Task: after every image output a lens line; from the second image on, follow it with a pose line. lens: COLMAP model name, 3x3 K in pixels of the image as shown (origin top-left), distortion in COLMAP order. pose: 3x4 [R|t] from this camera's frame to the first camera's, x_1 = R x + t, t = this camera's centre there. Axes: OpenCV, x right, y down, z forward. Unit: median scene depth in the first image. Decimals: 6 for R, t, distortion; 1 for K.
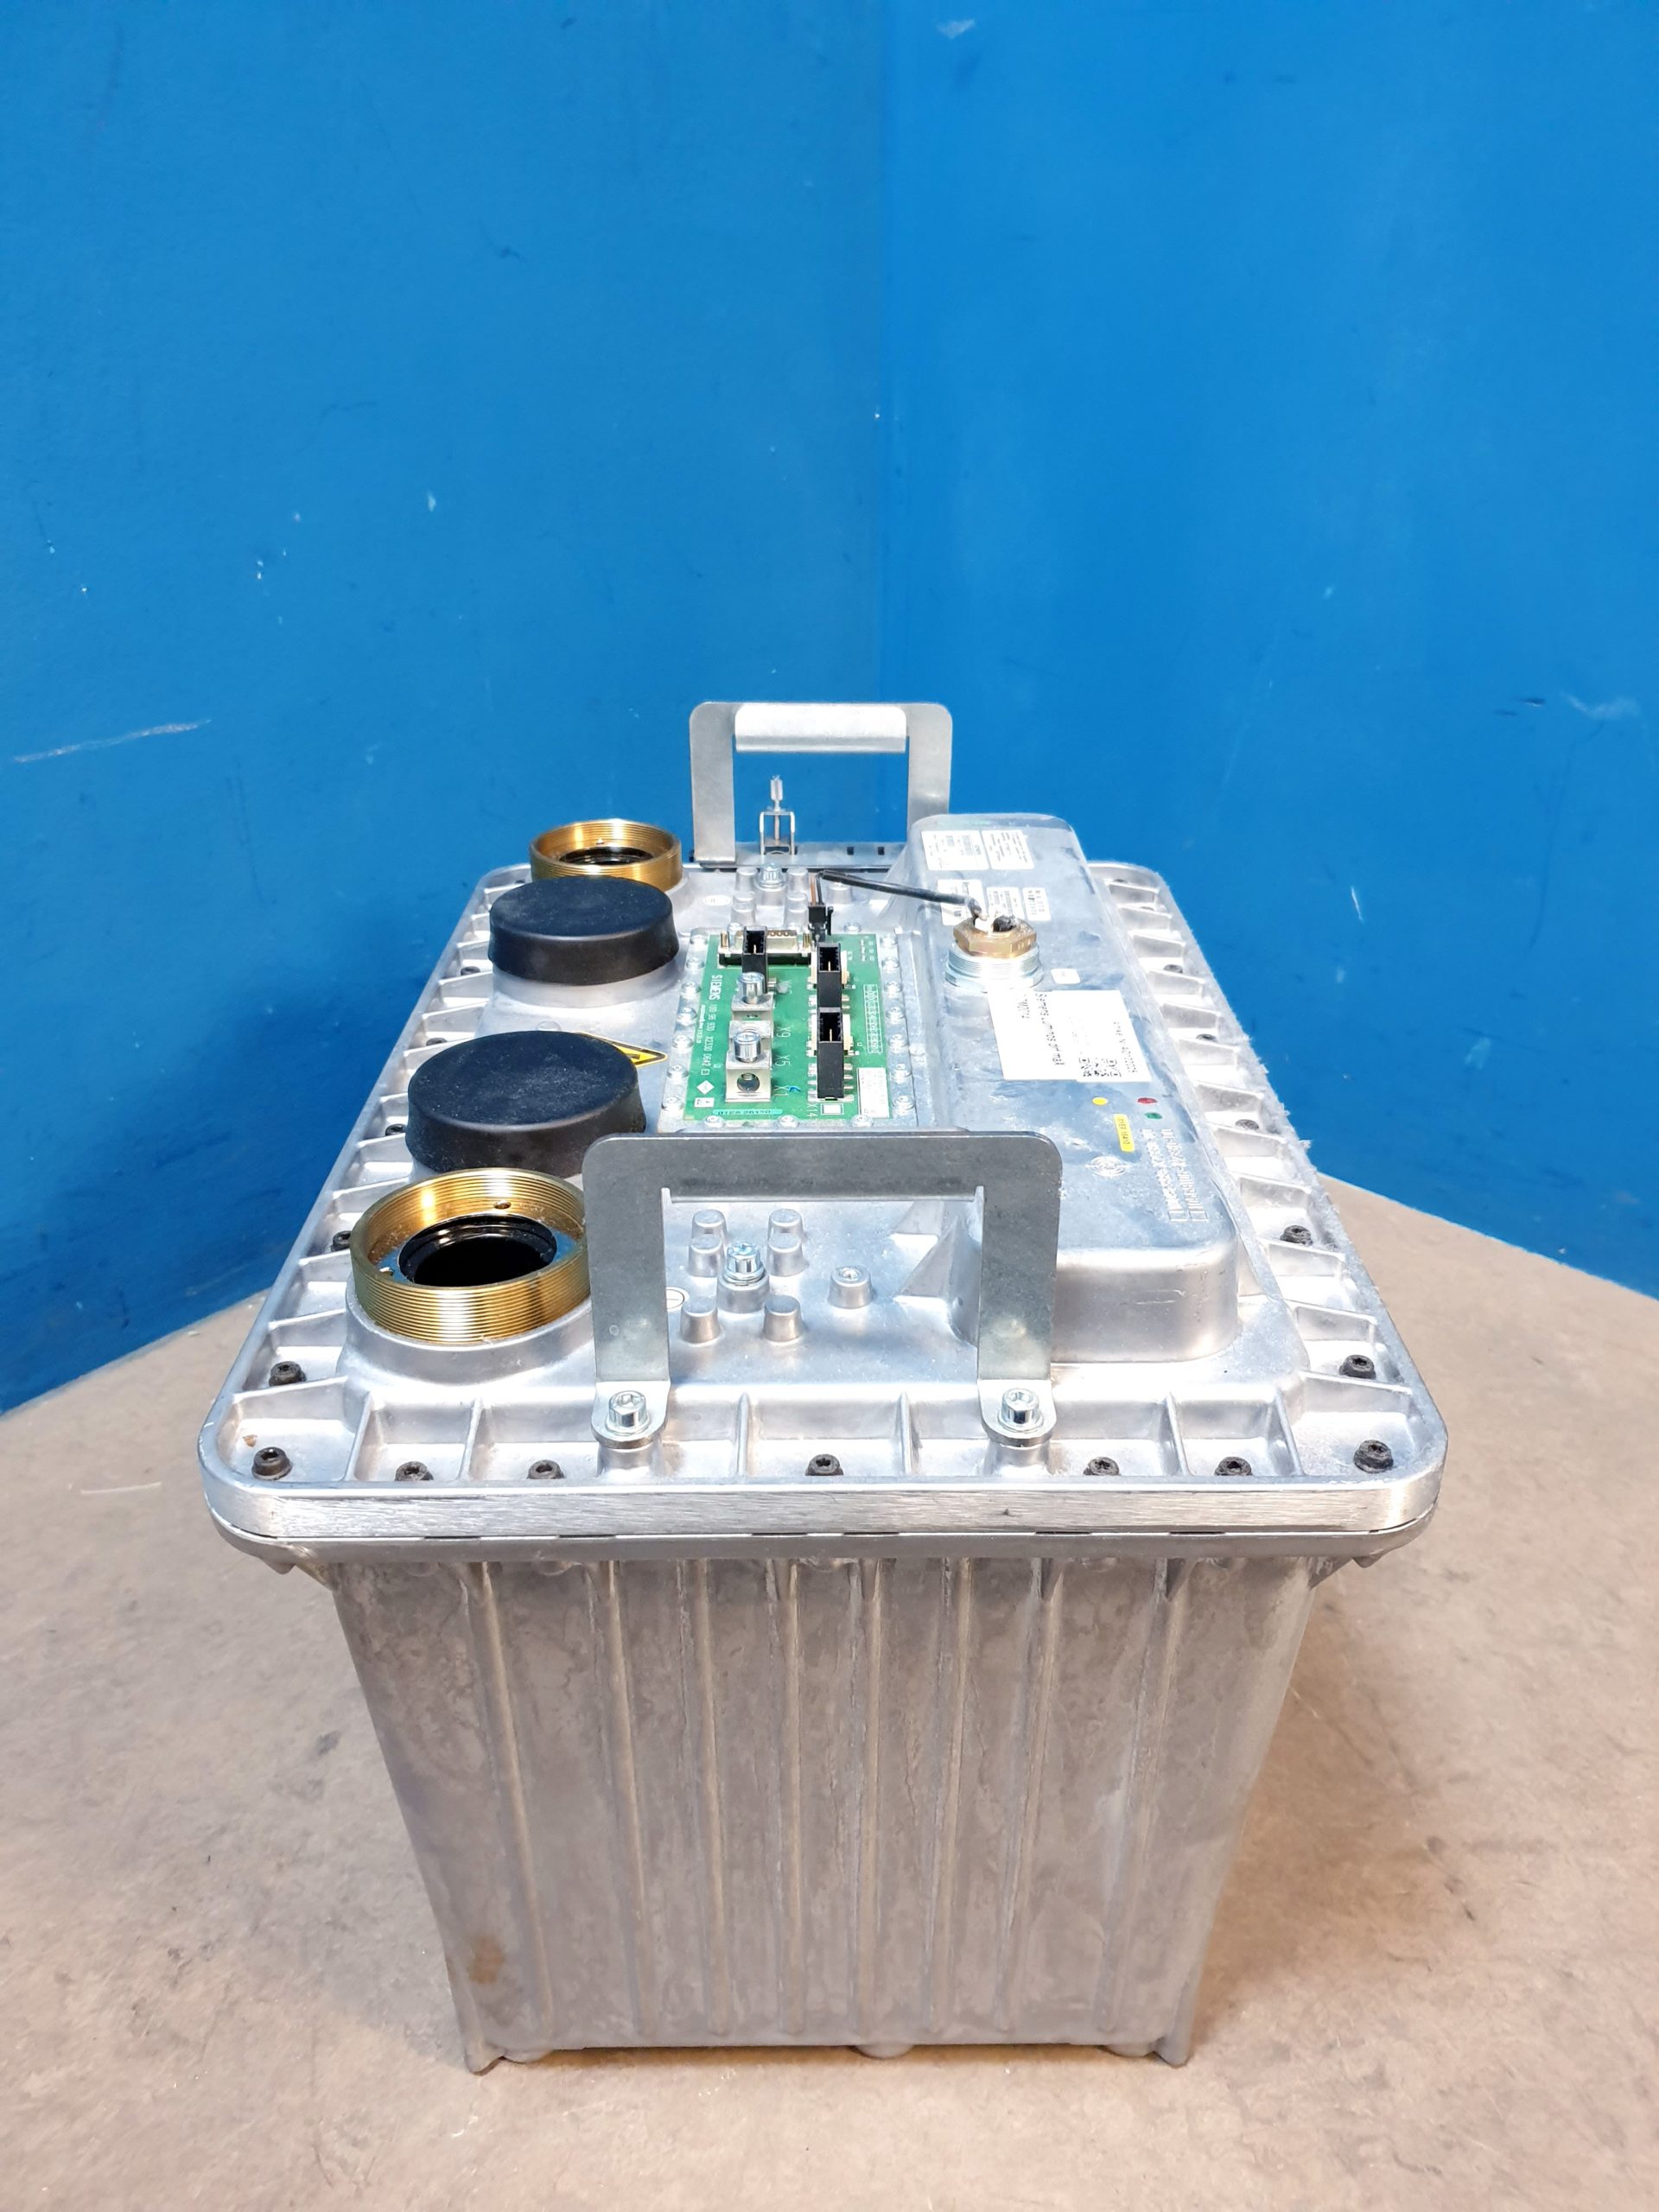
lens RADIAL K [[1738.6, 0, 825.9], [0, 1738.6, 1114.6], [0, 0, 1]] dist [-0.035013, 0.068702]
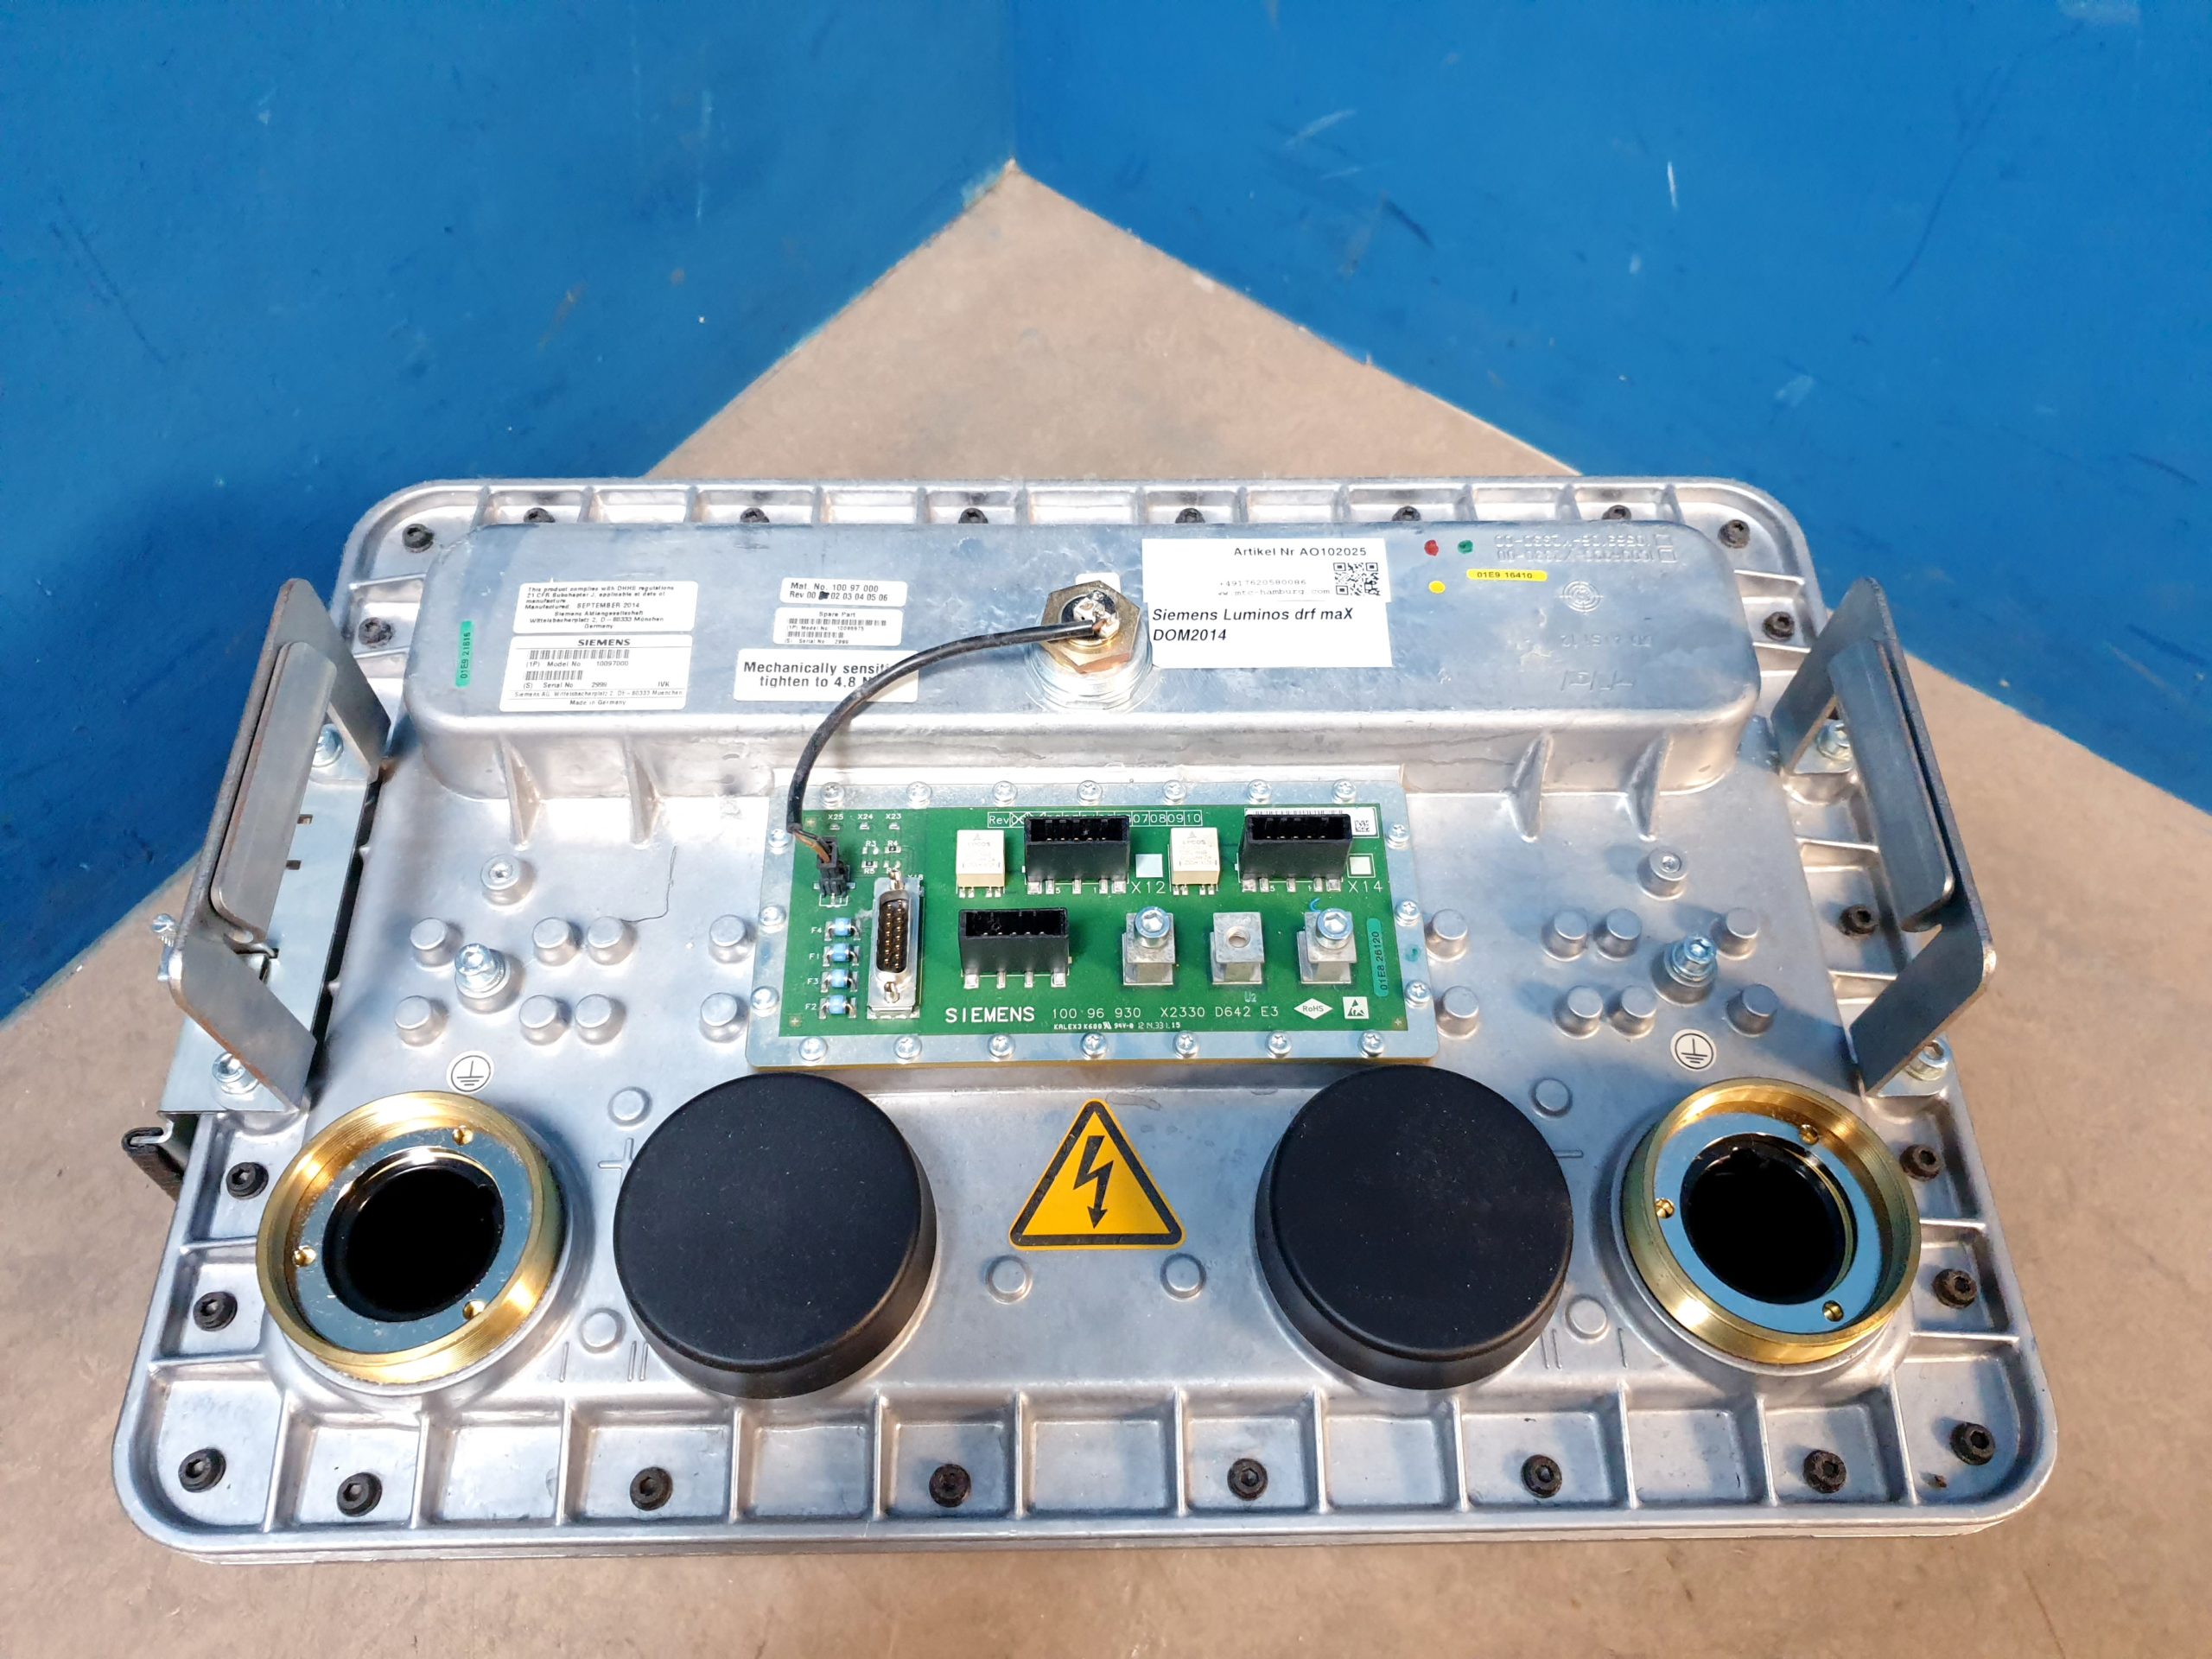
lens RADIAL K [[1738.6, 0, 1089.4], [0, 1738.6, 815.8], [0, 0, 1]] dist [-0.035013, 0.068702]
pose [[0.995912, -0.067730, 0.059774, -0.009254], [0.025939, 0.848245, 0.528969, -0.448097], [-0.086530, -0.525256, 0.846533, 0.383533]]
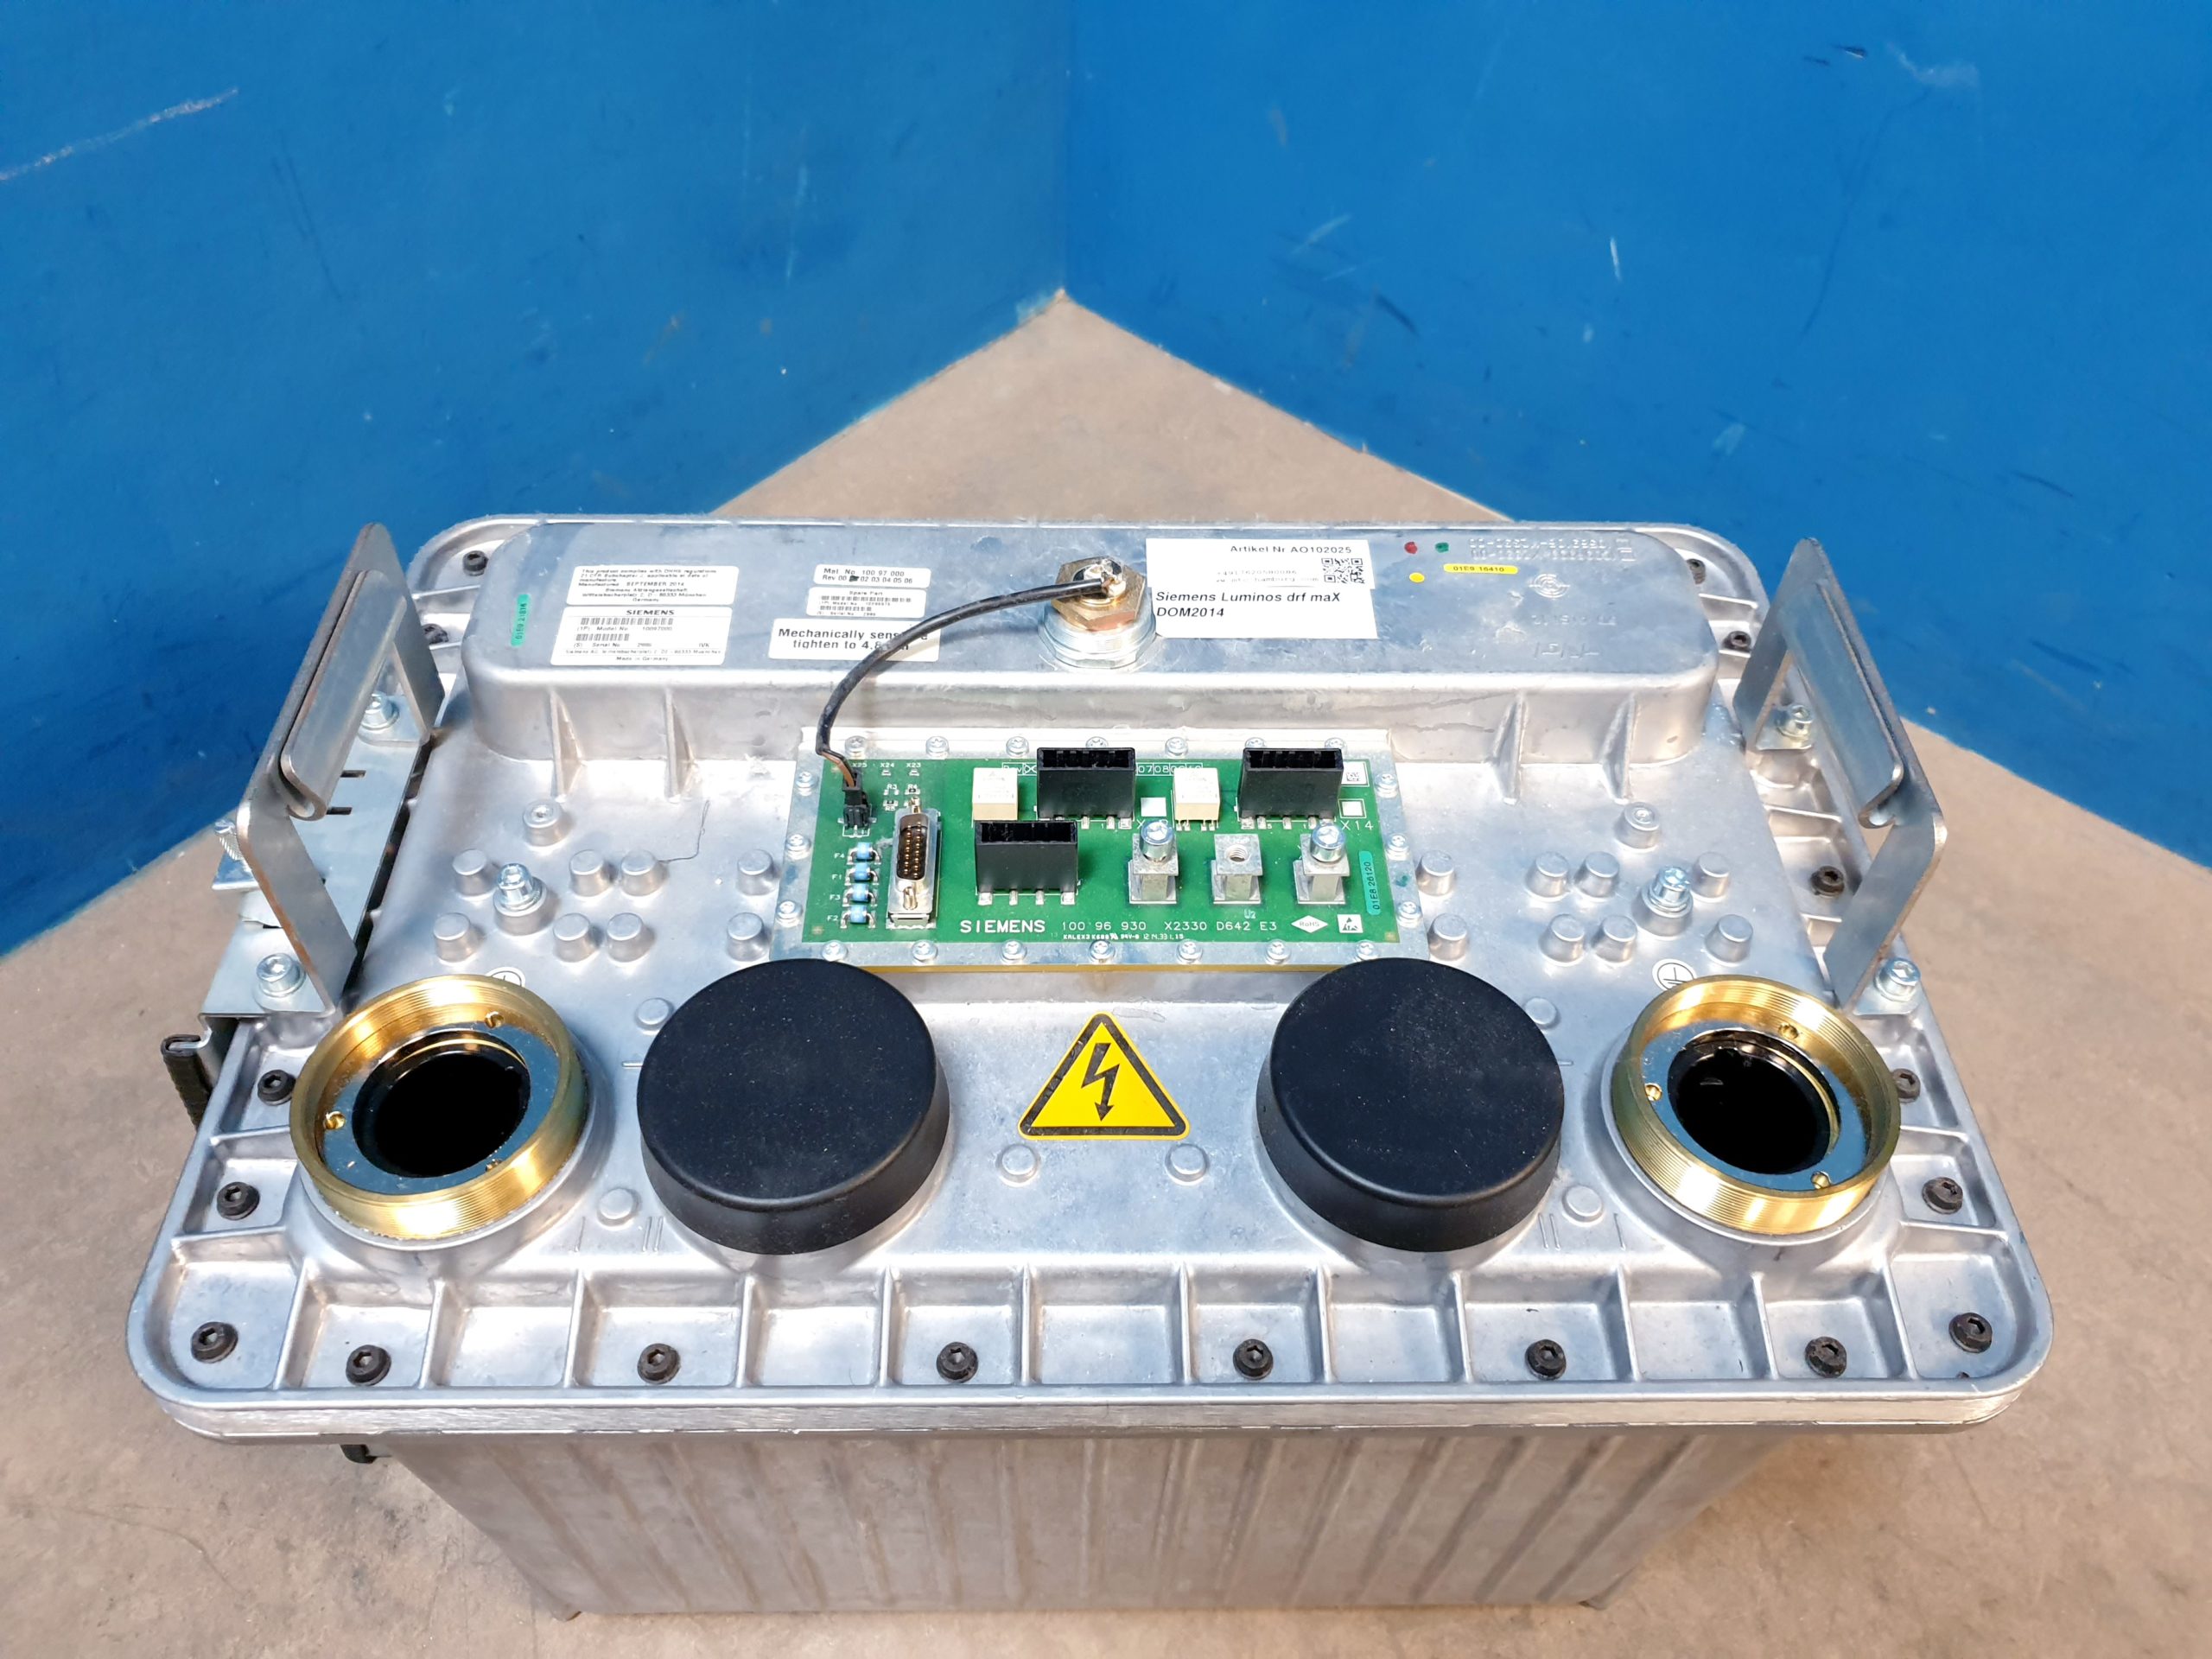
lens RADIAL K [[1738.6, 0, 1098.2], [0, 1738.6, 823.7], [0, 0, 1]] dist [-0.035013, 0.068702]
pose [[0.995825, -0.050287, 0.076176, -0.024899], [0.019573, 0.932787, 0.359896, -0.325733], [-0.089154, -0.356902, 0.929878, 0.274796]]
